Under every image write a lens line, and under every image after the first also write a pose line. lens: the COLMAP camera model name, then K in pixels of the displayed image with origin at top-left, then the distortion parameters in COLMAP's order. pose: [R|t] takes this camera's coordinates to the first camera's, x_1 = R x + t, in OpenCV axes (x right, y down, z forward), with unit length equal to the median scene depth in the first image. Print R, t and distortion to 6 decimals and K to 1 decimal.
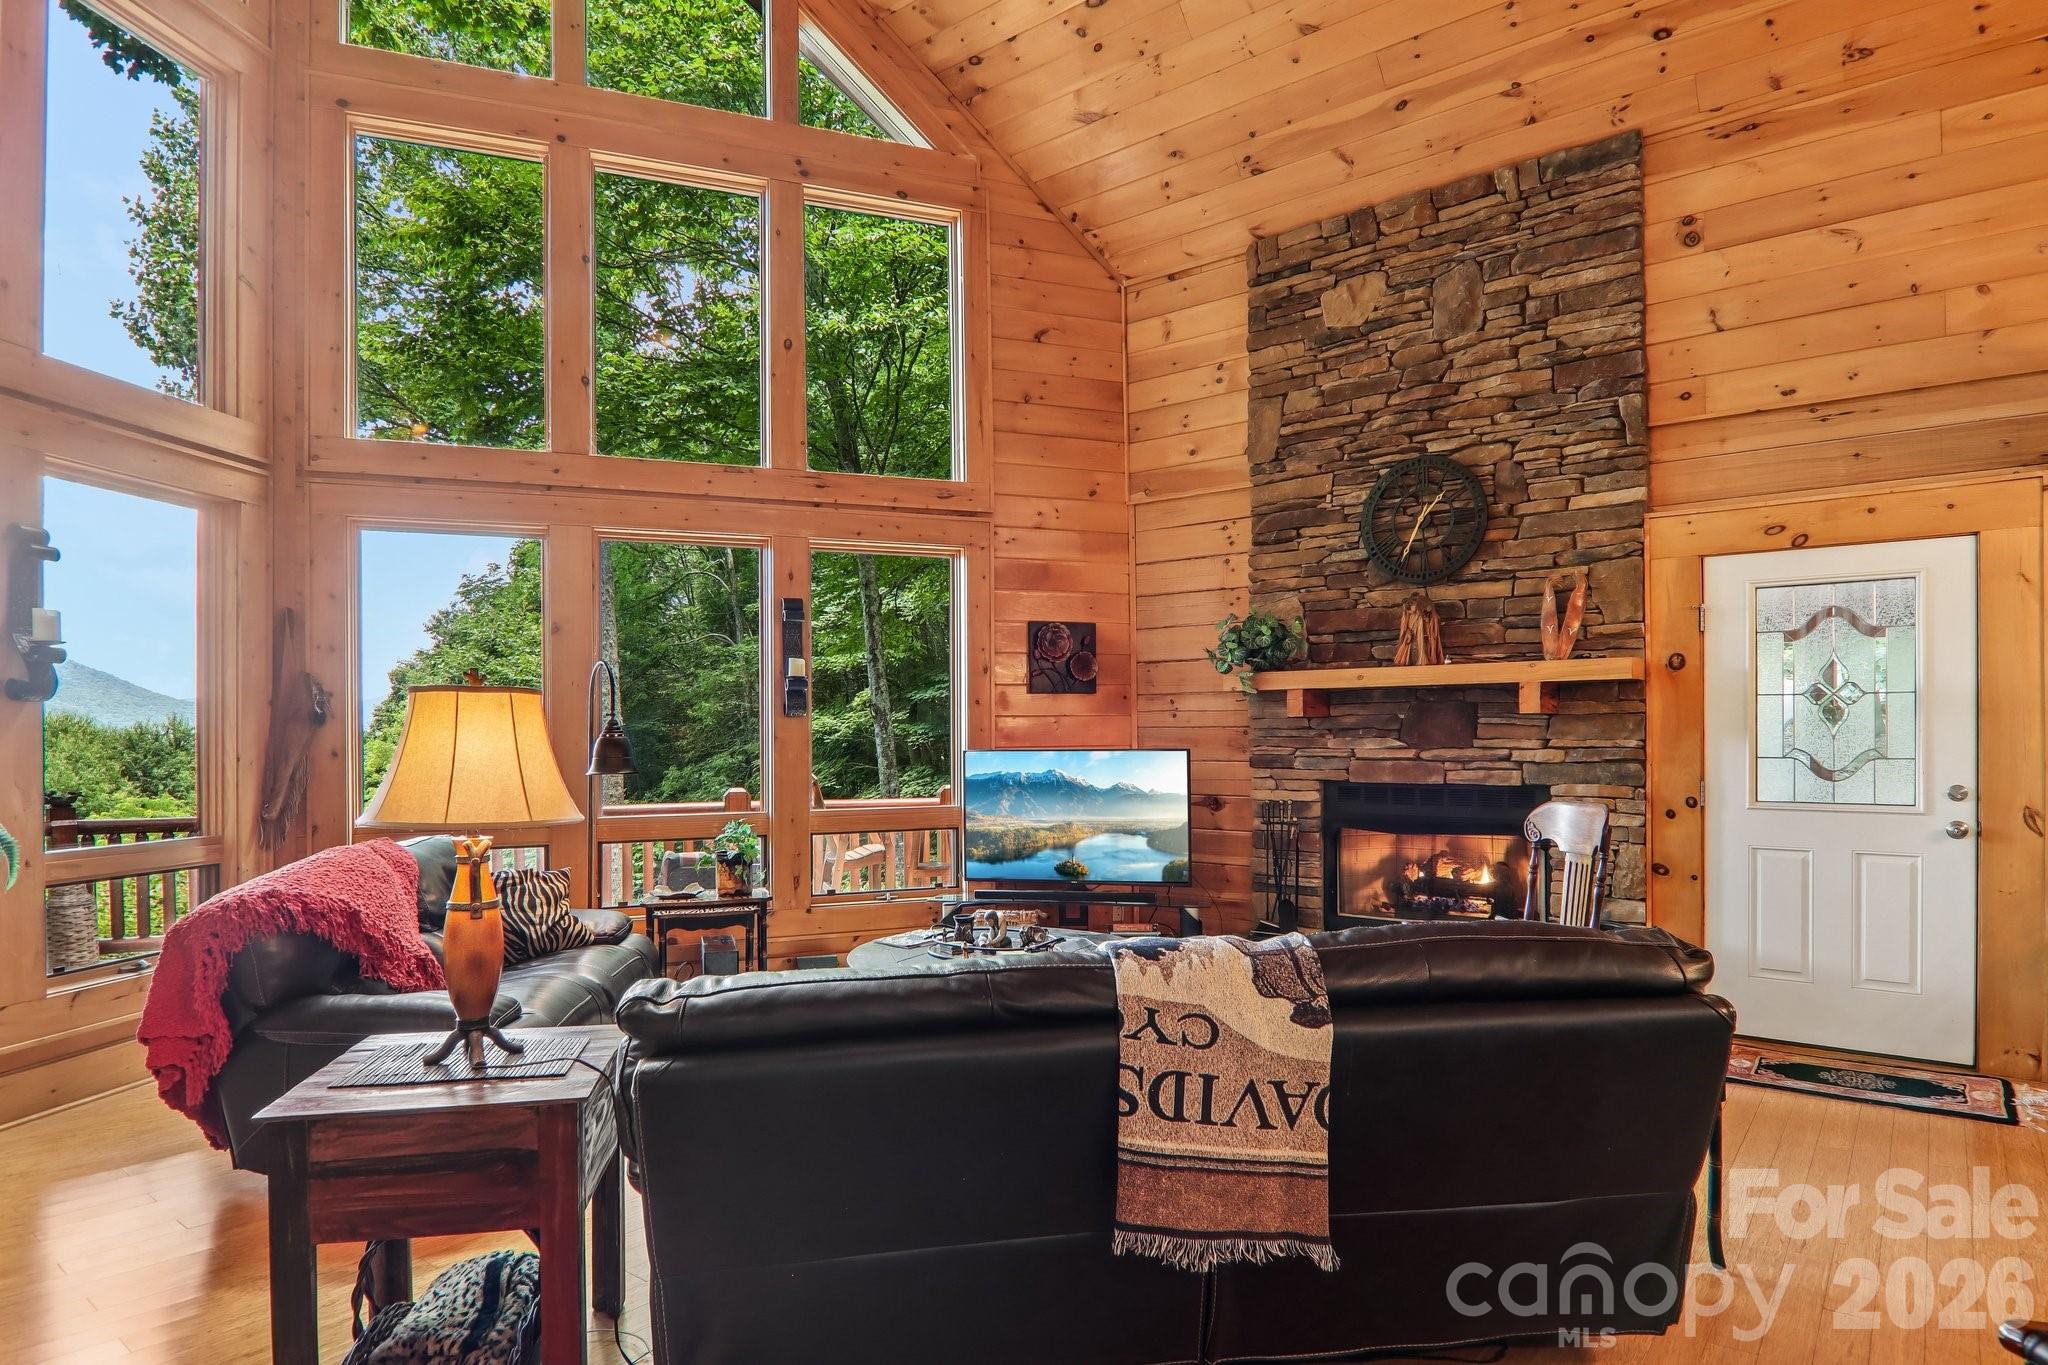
lens RADIAL K [[1140.8, 0, 1022.4], [0, 1140.8, 737.8], [0, 0, 1]] dist [0.008637, -0.018784]
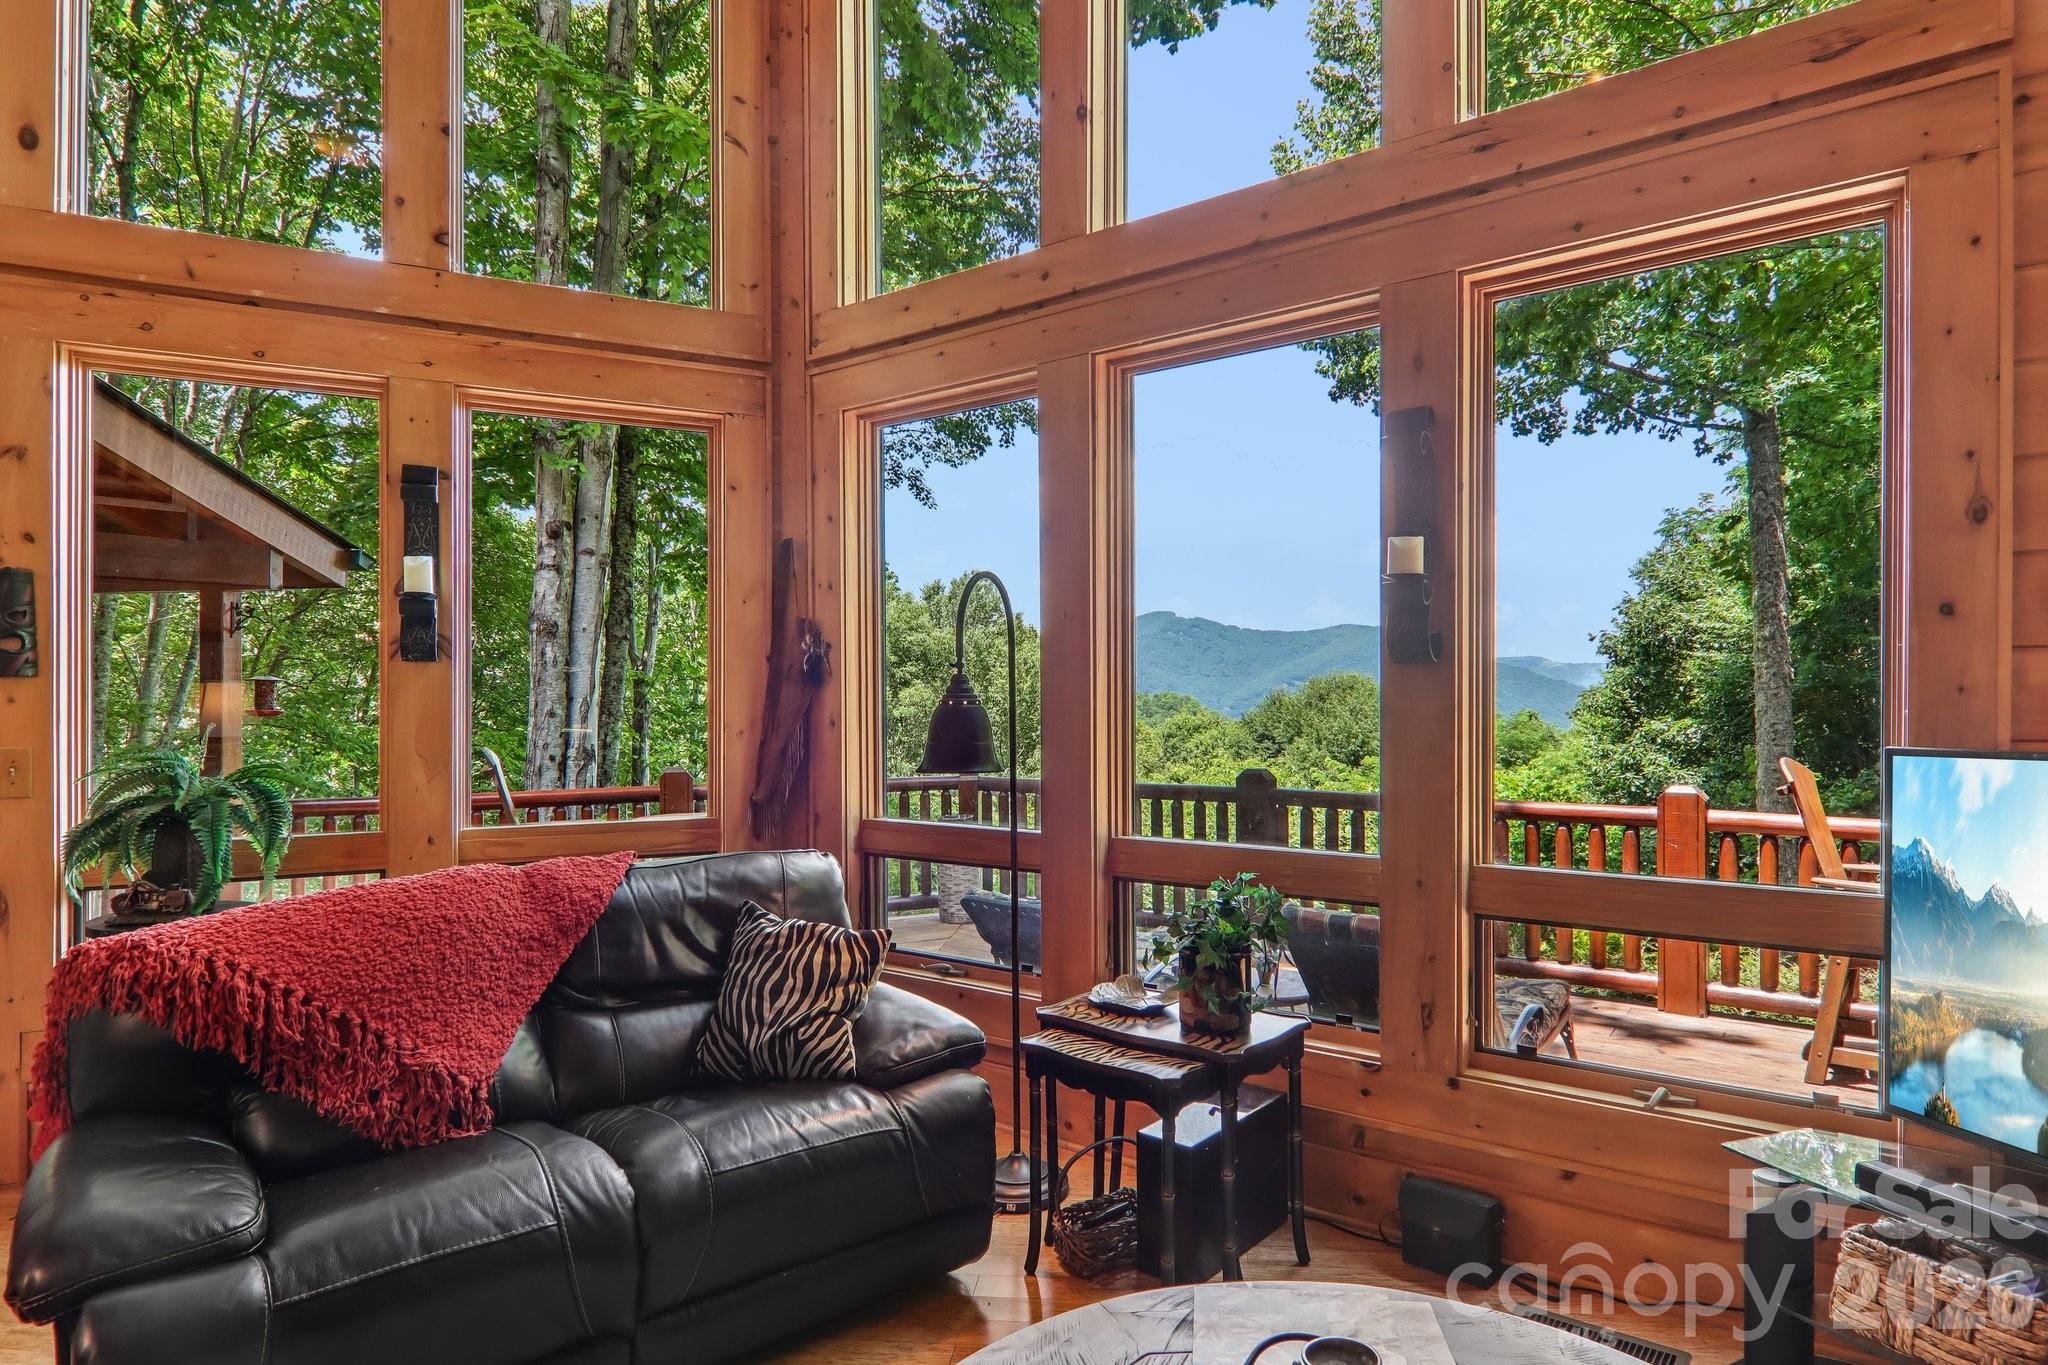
lens RADIAL K [[1140.8, 0, 1040.6], [0, 1140.8, 710.2], [0, 0, 1]] dist [0.008637, -0.018784]
pose [[0.542290, 0.016215, -0.840035, 0.121986], [-0.002850, 0.999844, 0.017460, -0.008131], [0.840187, -0.007074, 0.542251, 0.683324]]
